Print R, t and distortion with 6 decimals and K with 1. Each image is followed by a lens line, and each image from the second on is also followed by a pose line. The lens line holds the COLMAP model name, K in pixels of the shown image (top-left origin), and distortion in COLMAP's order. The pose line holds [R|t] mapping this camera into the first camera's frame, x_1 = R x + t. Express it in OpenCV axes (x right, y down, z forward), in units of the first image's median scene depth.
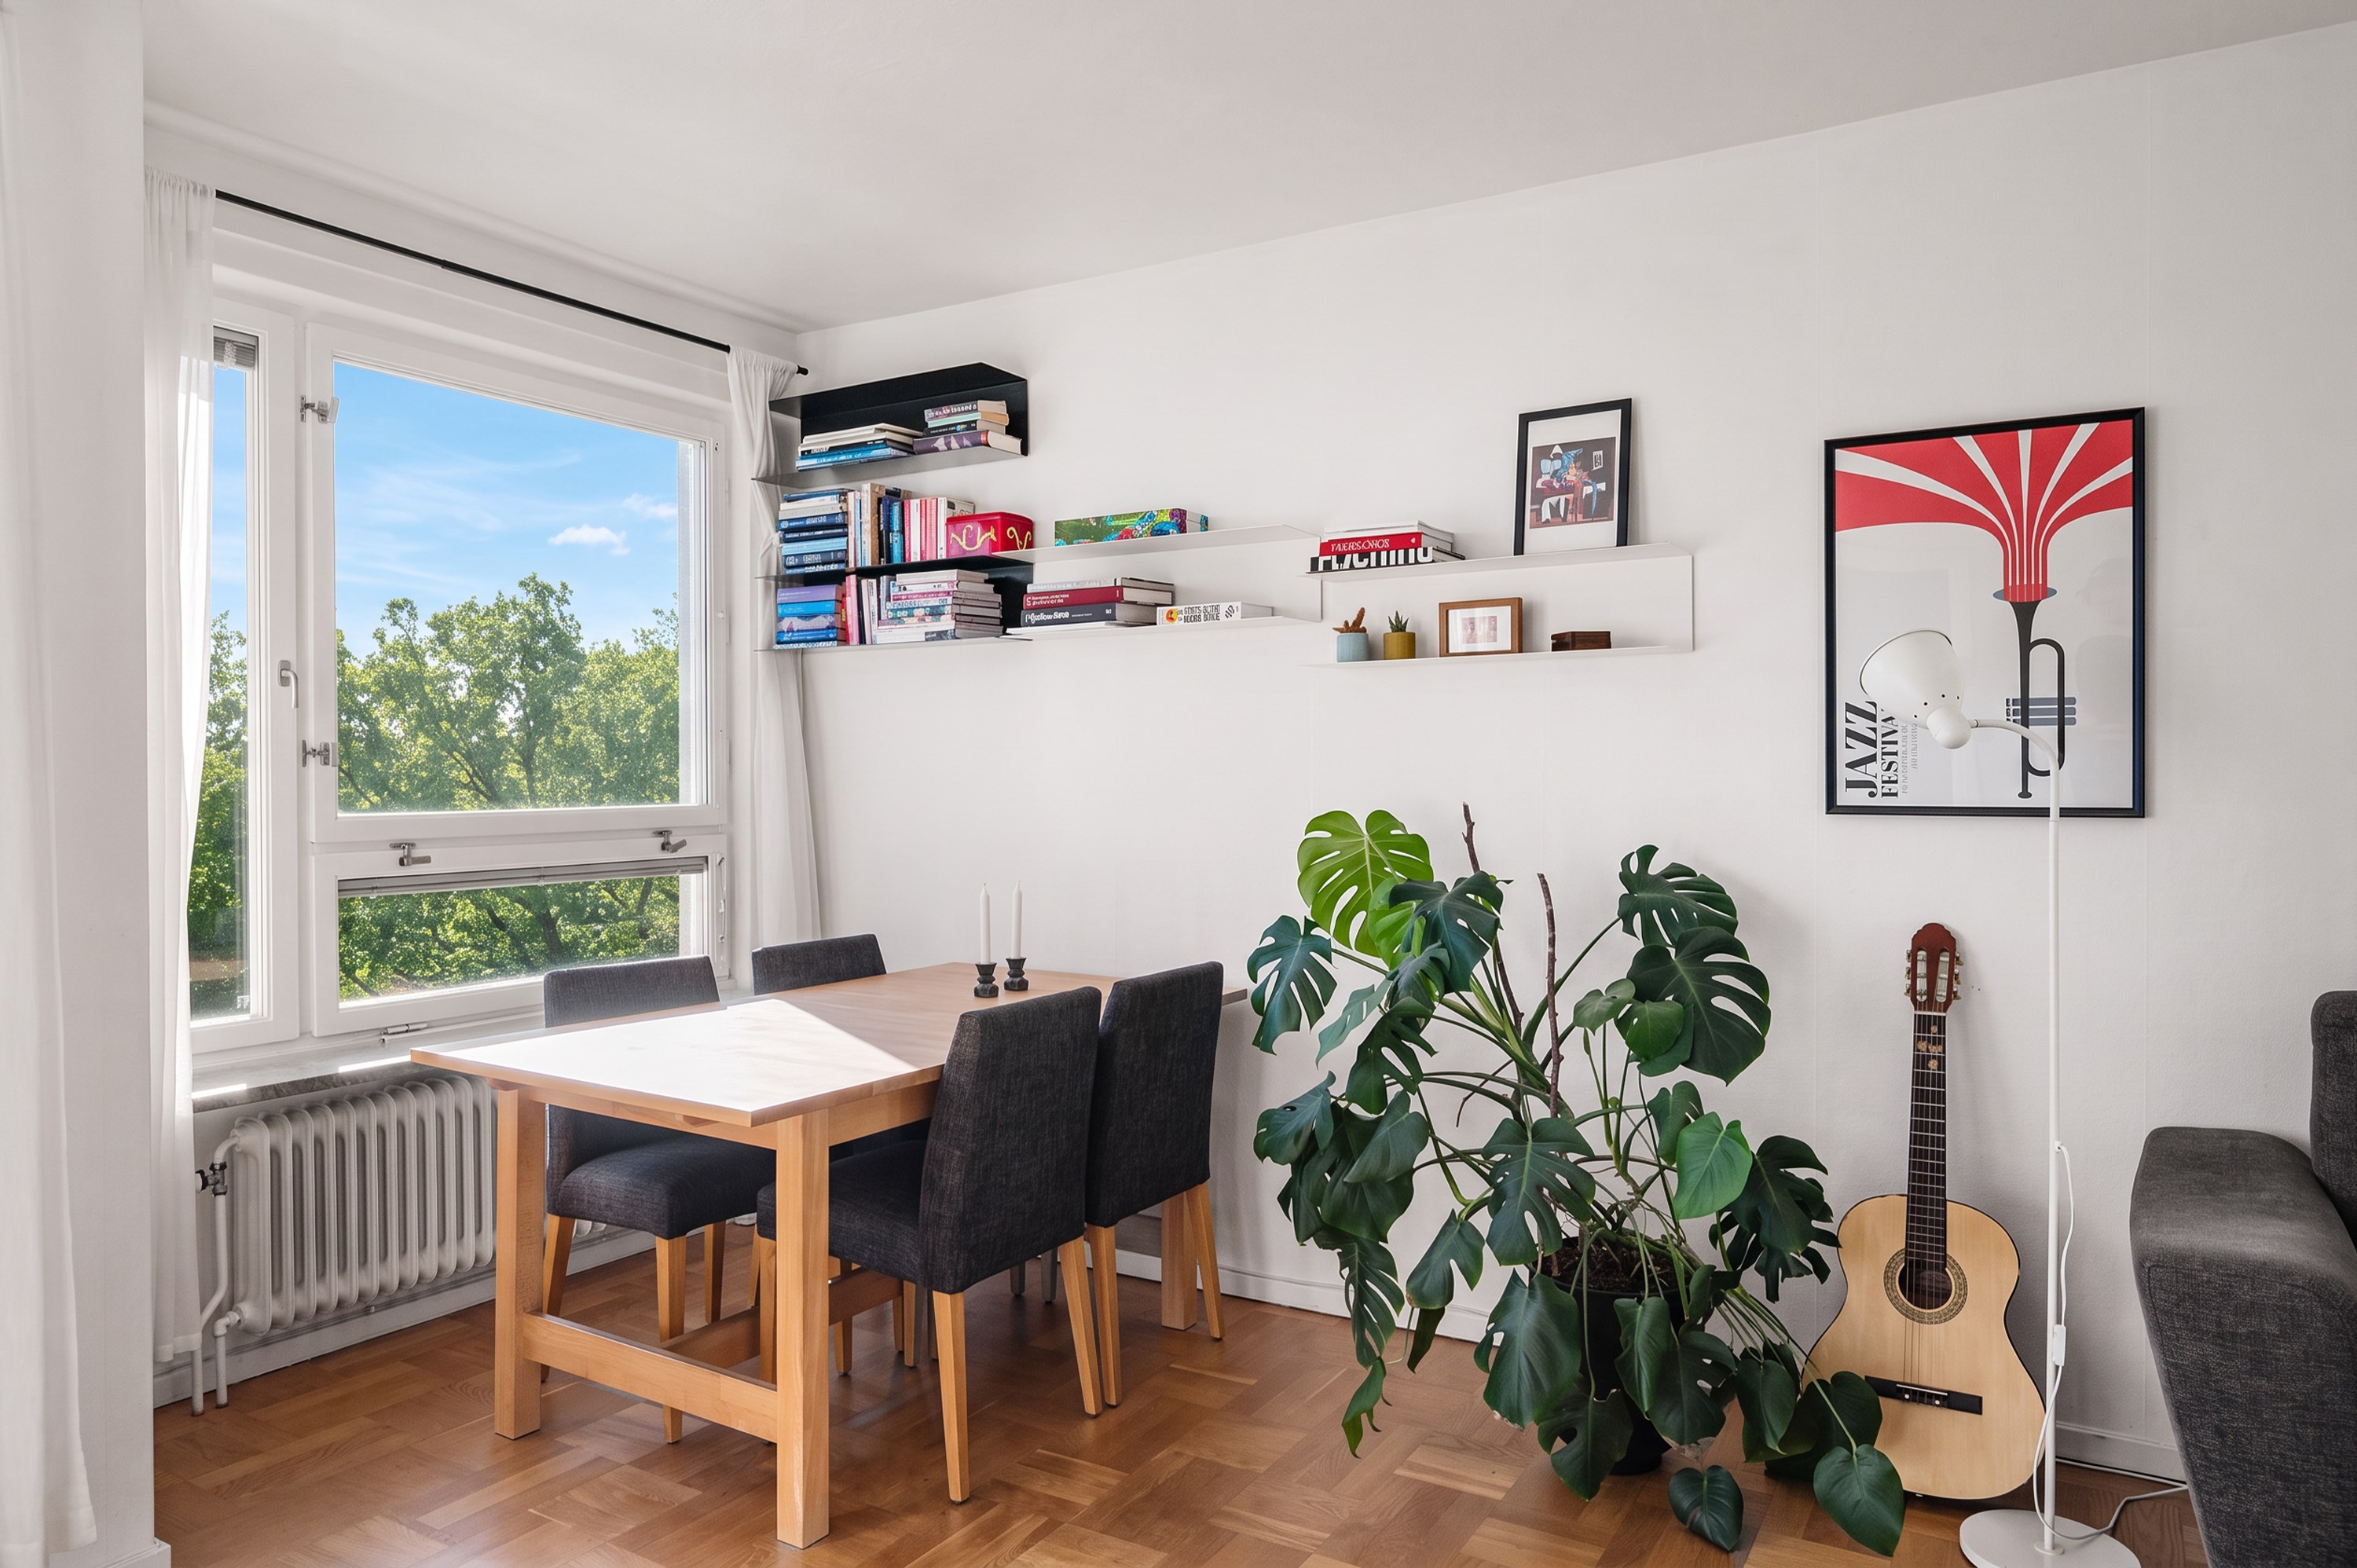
lens RADIAL K [[1574.6, 0, 1177.1], [0, 1574.6, 781.9], [0, 0, 1]] dist [0.006611, 0.000003]
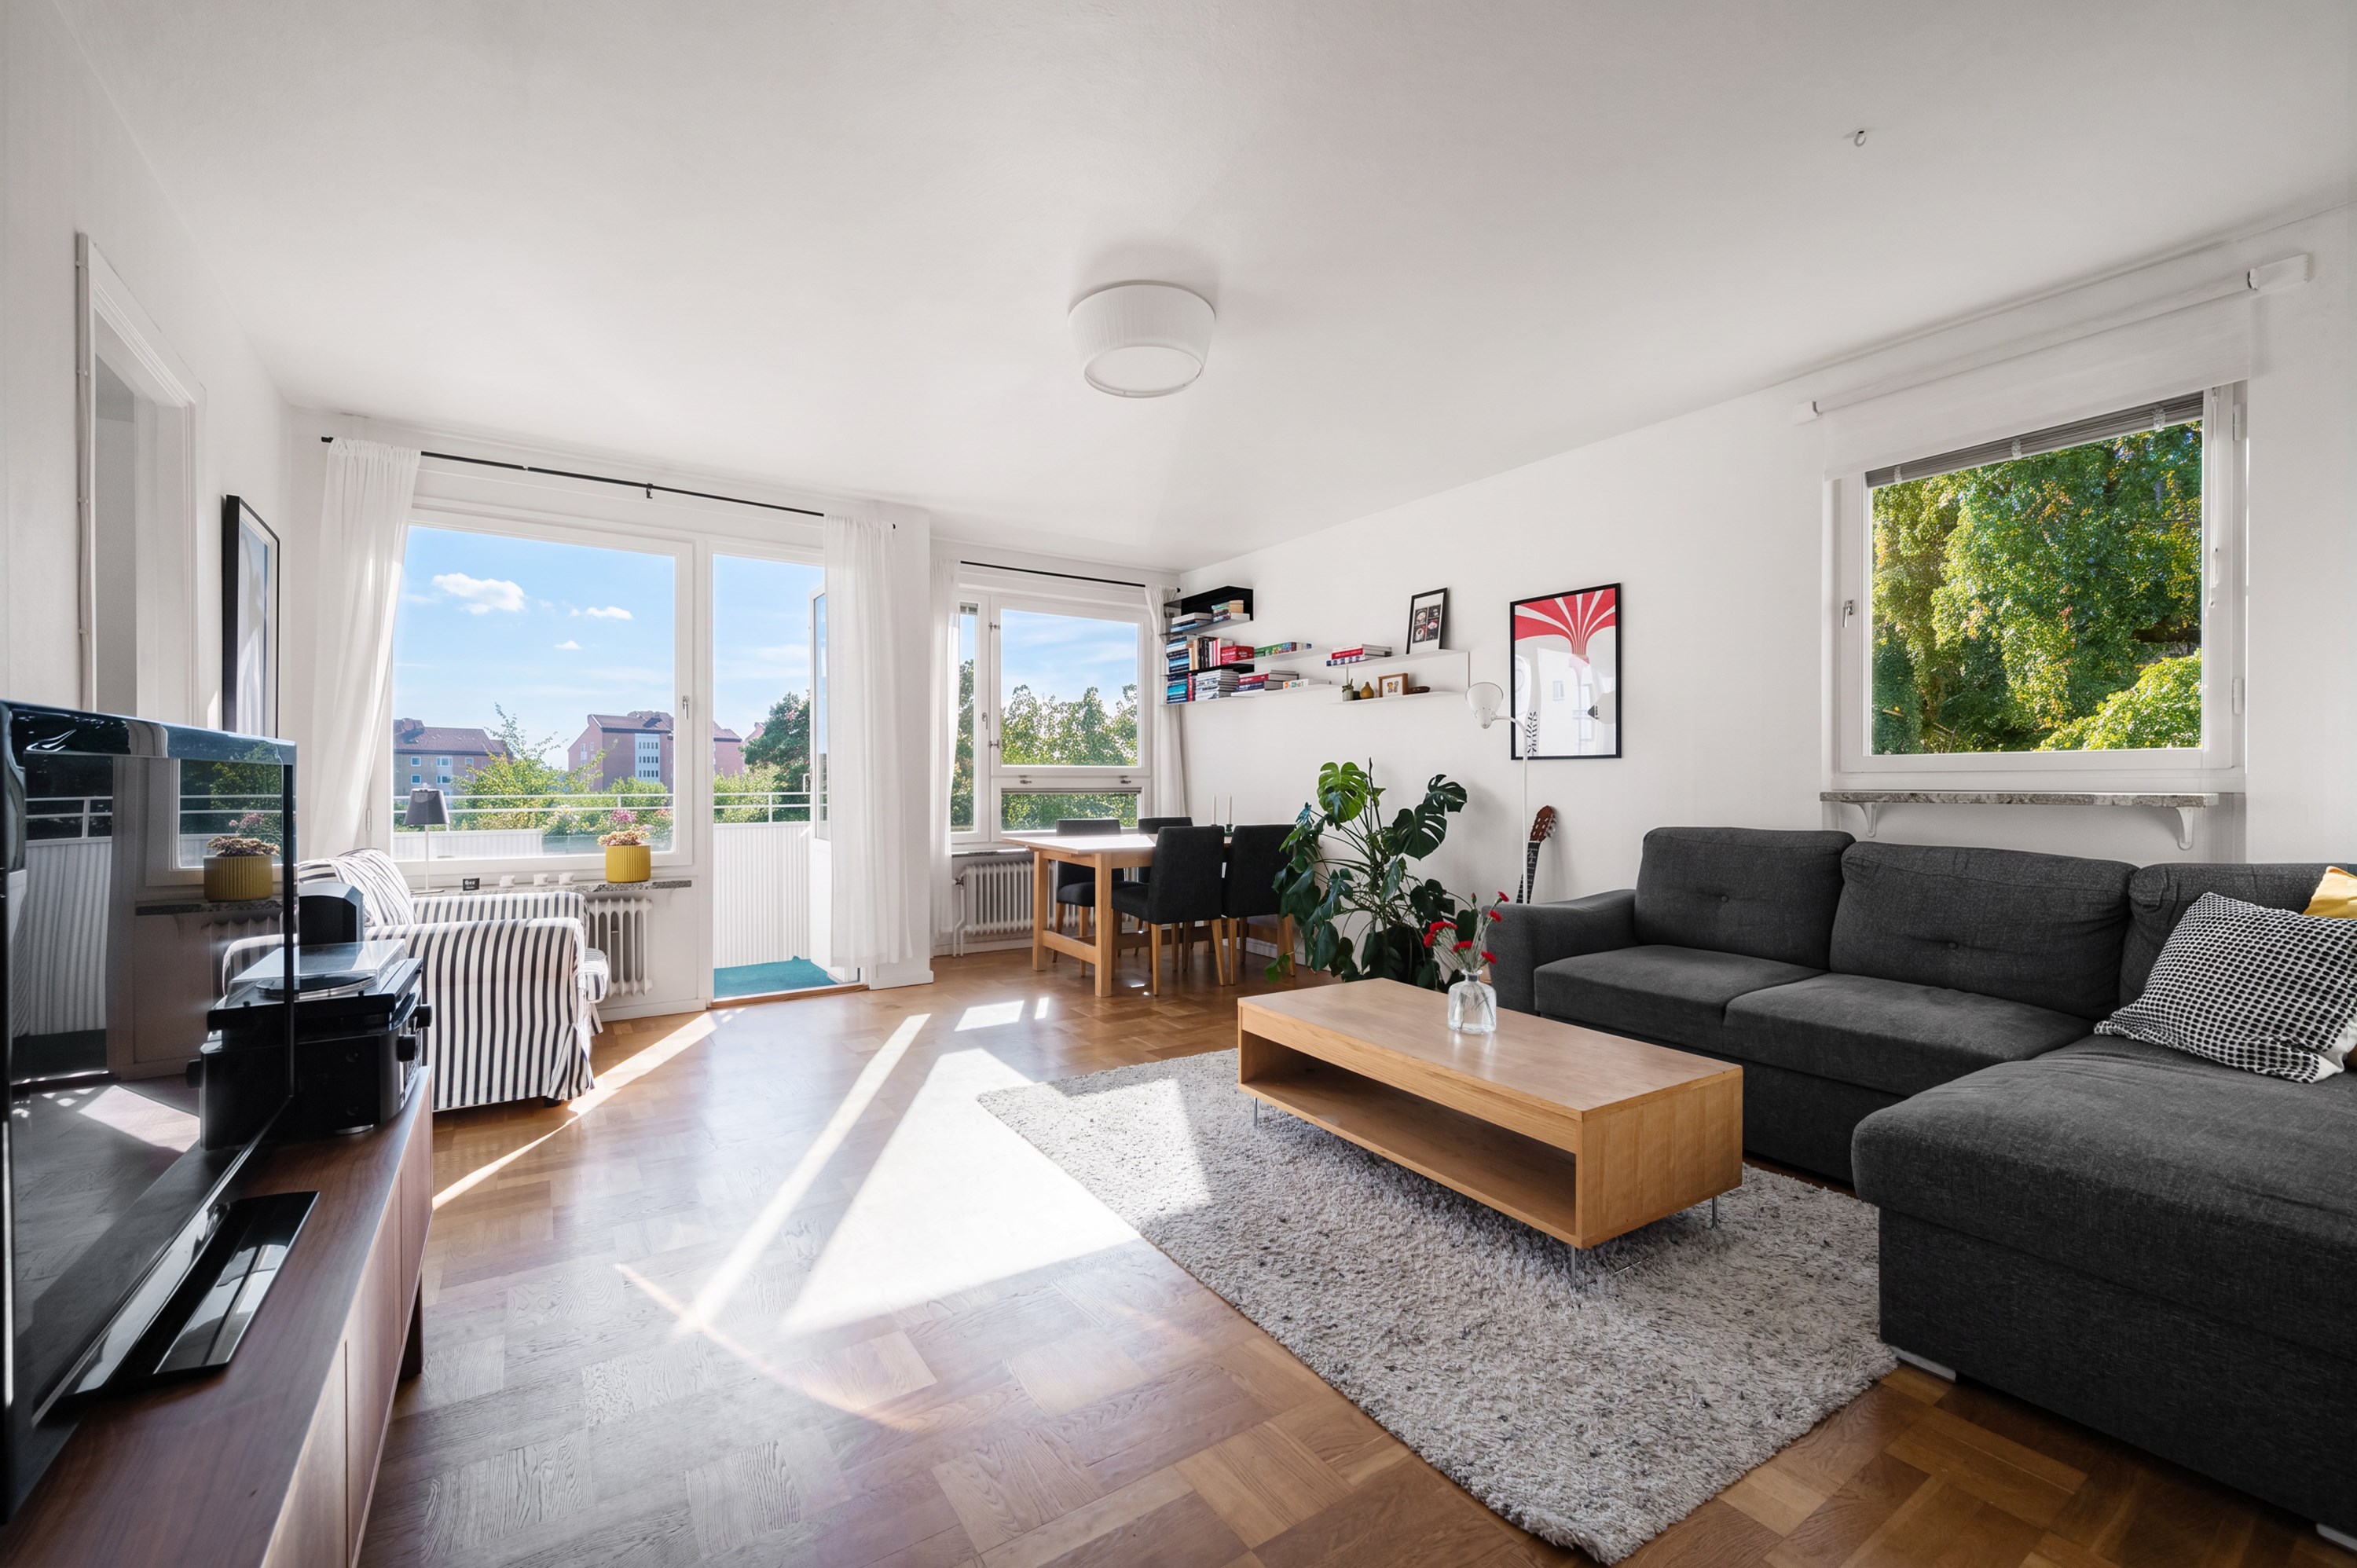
lens RADIAL K [[978.4, 0, 1174.9], [0, 978.4, 786.6], [0, 0, 1]] dist [-0.002168, -0.000067]
pose [[0.903634, 0.005735, -0.428266, 0.523914], [-0.005874, 0.999982, 0.000996, 0.055237], [0.428264, 0.001615, 0.903652, -0.483932]]
